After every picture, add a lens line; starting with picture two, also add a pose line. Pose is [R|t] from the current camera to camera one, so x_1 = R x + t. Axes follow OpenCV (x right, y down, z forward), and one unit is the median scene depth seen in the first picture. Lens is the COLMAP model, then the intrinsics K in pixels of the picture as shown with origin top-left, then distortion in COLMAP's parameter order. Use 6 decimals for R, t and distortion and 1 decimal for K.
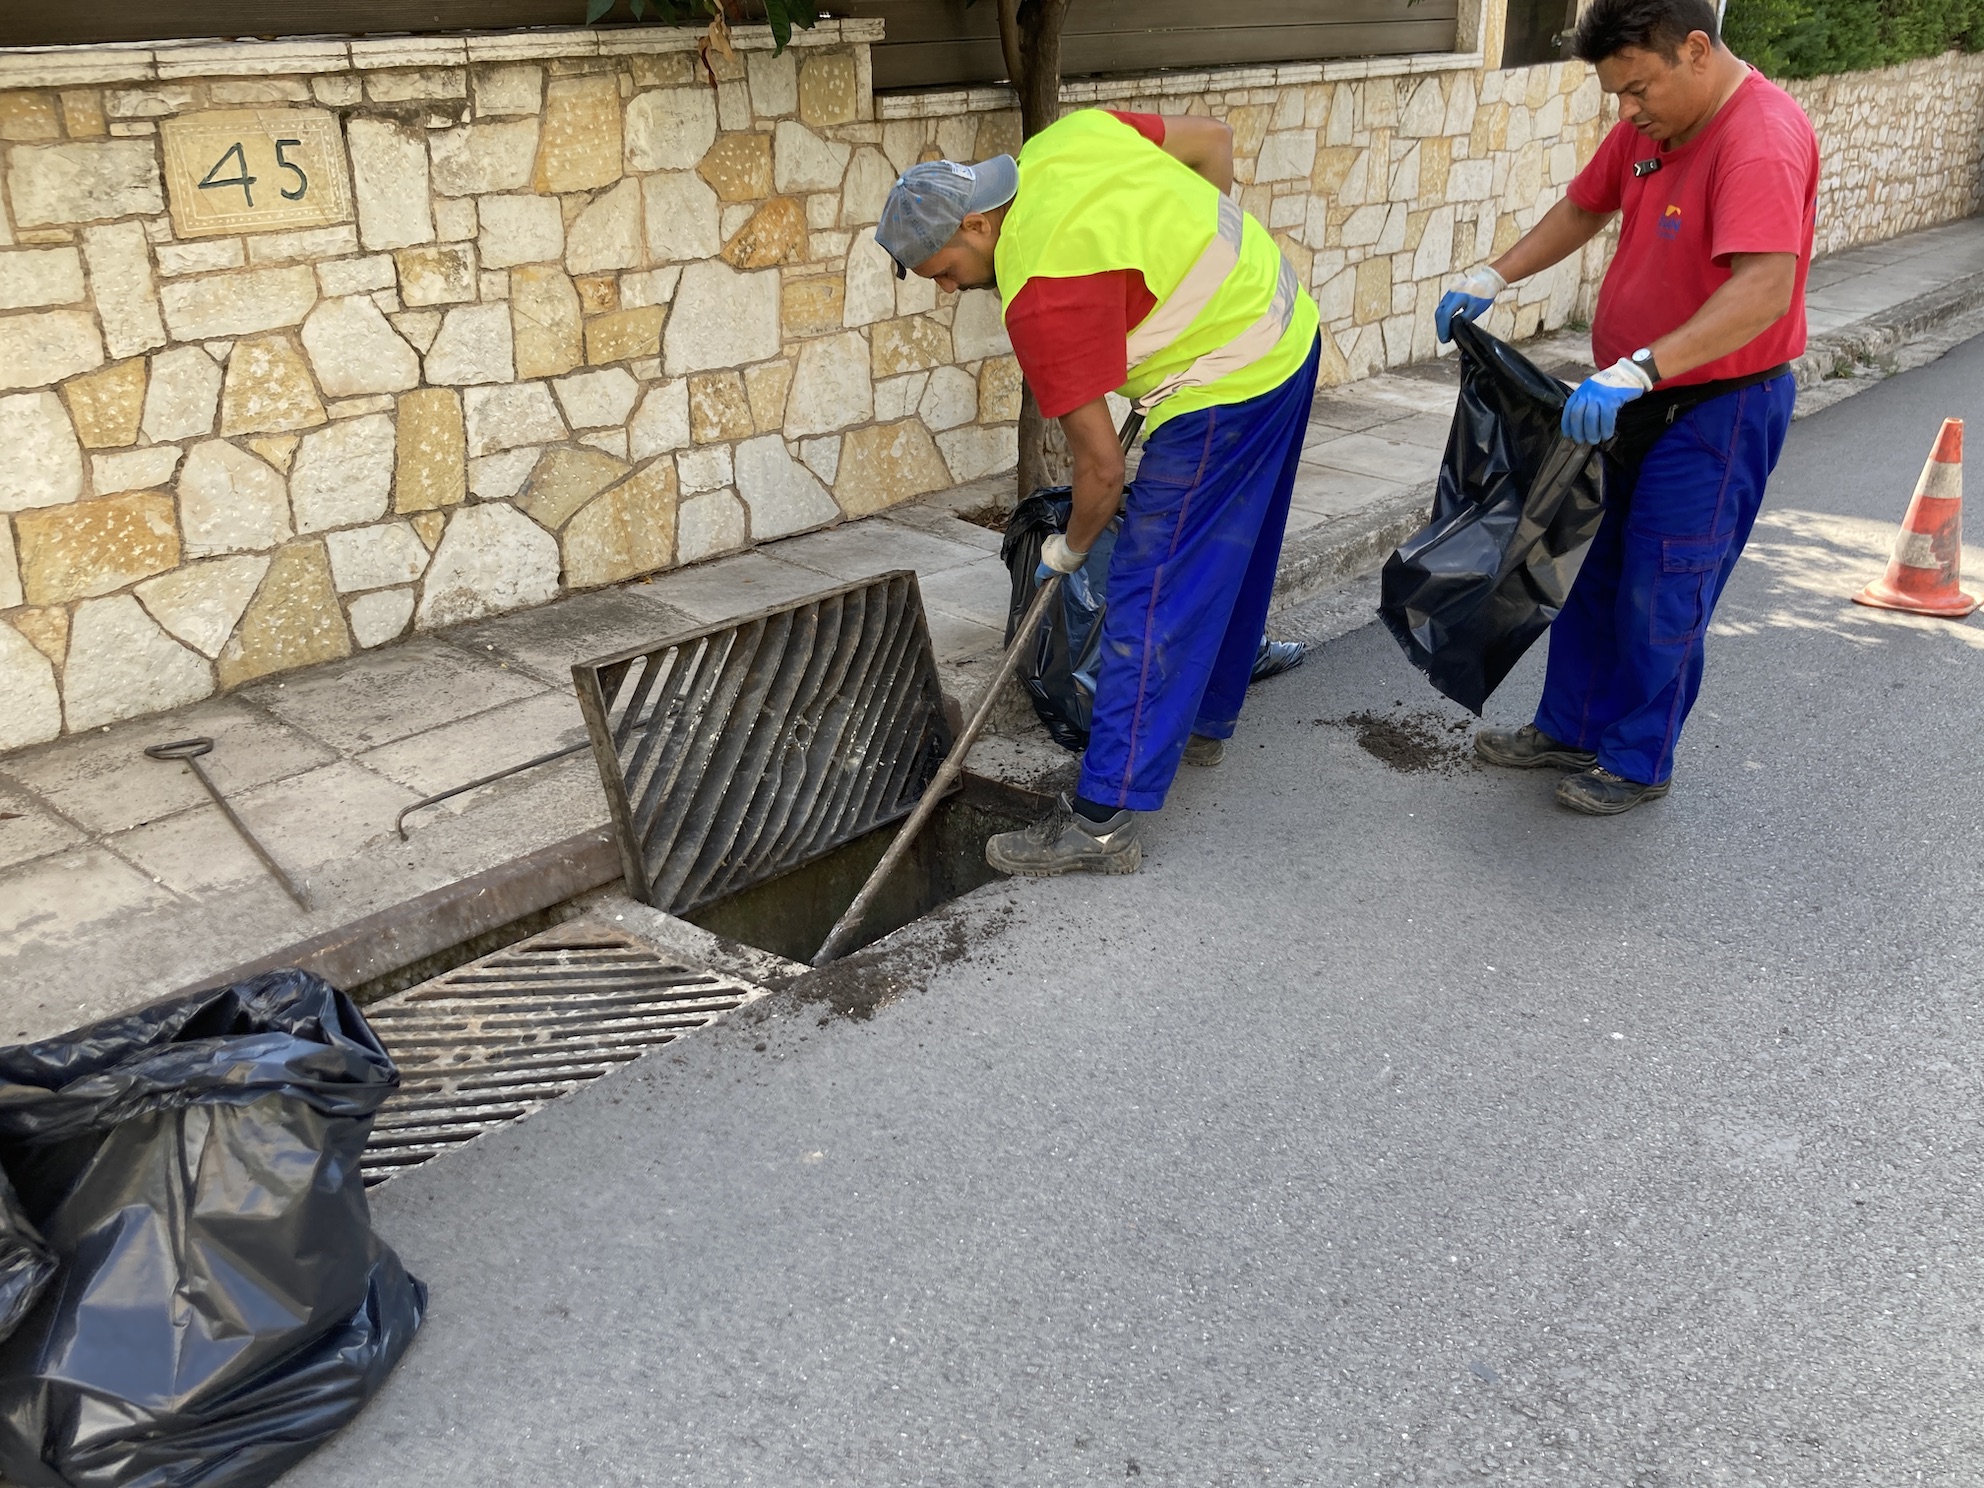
lens RADIAL K [[1789.6, 0, 998.6], [0, 1789.6, 752.9], [0, 0, 1]] dist [0.011023, 0.001745]
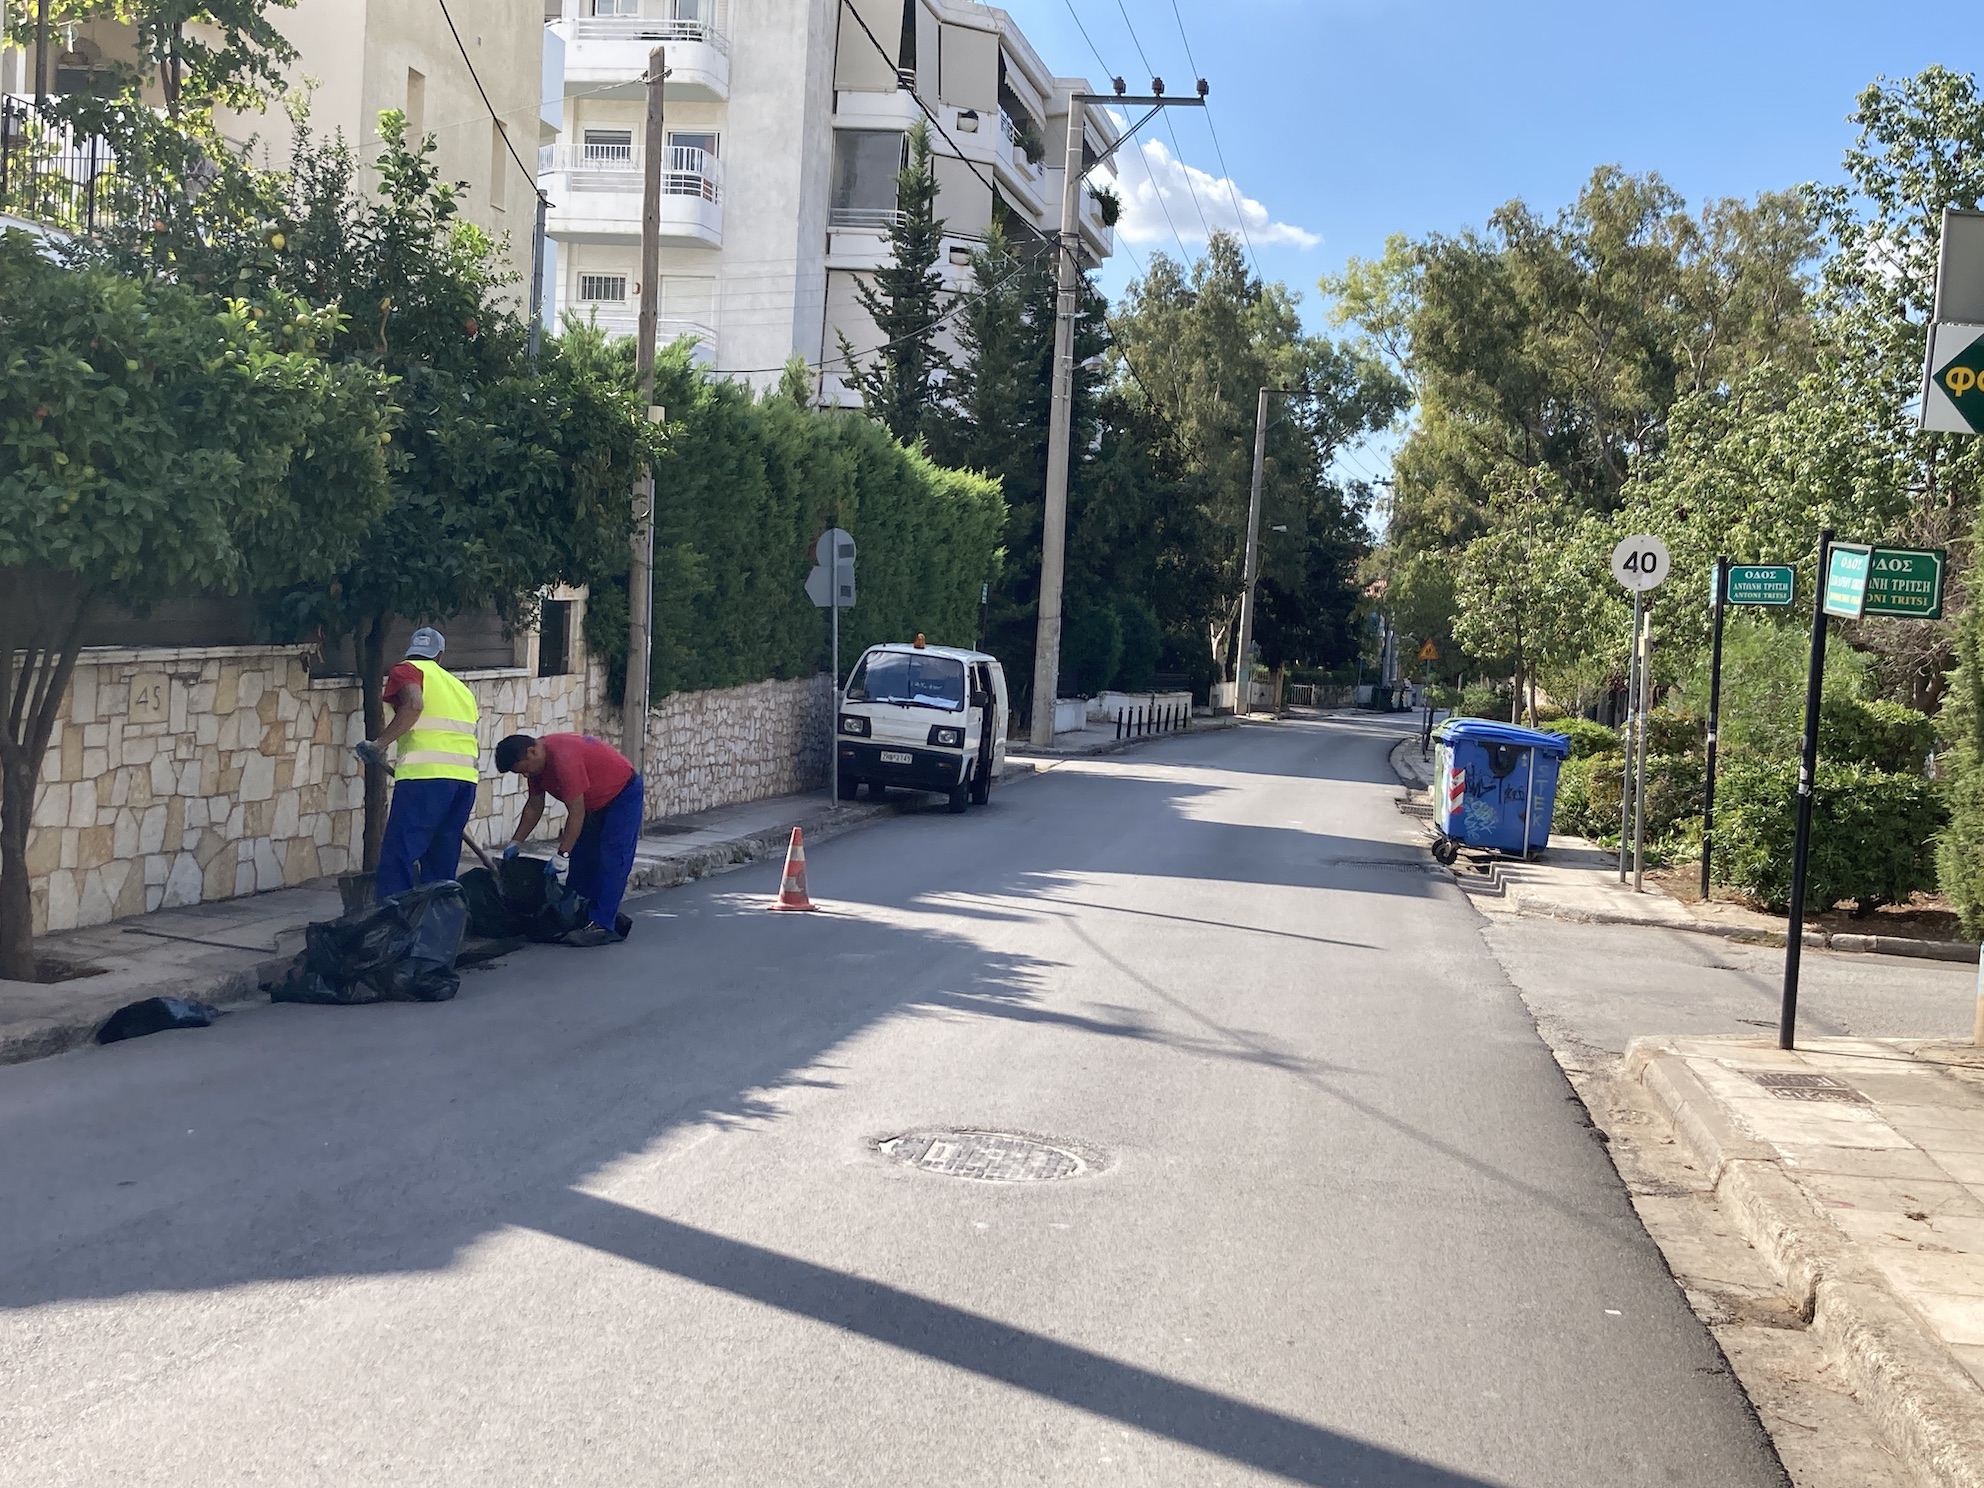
lens RADIAL K [[2440.8, 0, 993.6], [0, 2440.8, 746.1], [0, 0, 1]] dist [-0.090068, 0.000000]
pose [[0.849374, 0.032340, 0.526800, -0.858249], [0.141142, 0.947852, -0.285756, 0.604246], [-0.508569, 0.317067, 0.800516, -1.578186]]
